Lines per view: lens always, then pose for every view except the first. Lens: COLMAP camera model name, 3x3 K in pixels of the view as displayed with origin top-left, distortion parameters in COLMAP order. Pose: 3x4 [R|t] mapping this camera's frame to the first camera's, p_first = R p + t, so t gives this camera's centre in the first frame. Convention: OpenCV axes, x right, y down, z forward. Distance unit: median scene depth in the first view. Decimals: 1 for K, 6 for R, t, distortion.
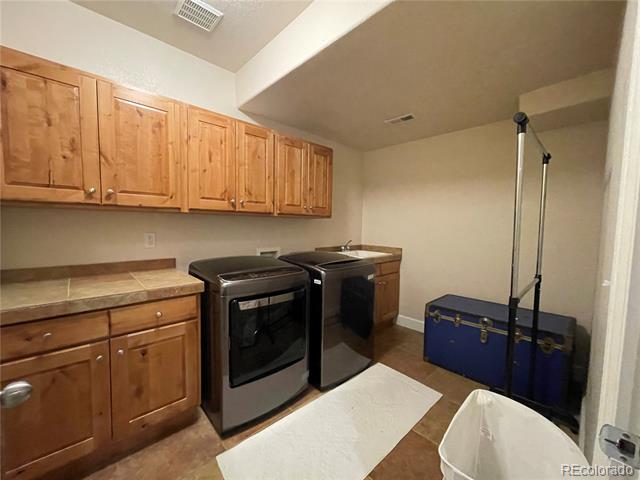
lens RADIAL K [[256.9, 0, 317.9], [0, 256.9, 240.5], [0, 0, 1]] dist [-0.002479, 0.001277]
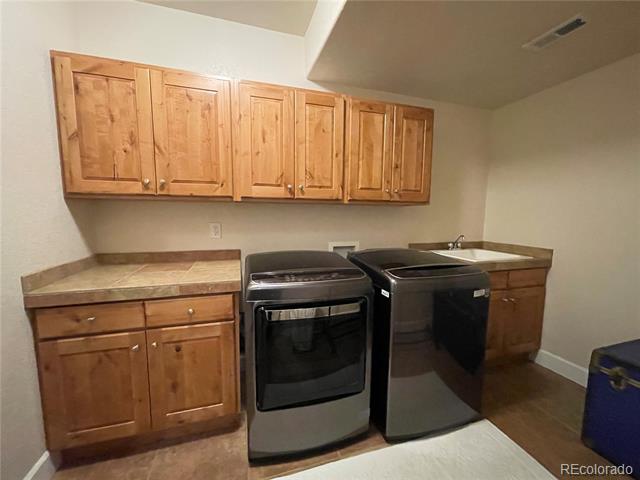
lens RADIAL K [[256.9, 0, 320.6], [0, 256.9, 241.0], [0, 0, 1]] dist [-0.002479, 0.001277]
pose [[0.897270, 0.037425, -0.439893, 0.160699], [-0.020486, 0.998857, 0.043192, -0.012897], [0.441006, -0.029743, 0.897011, 0.305424]]
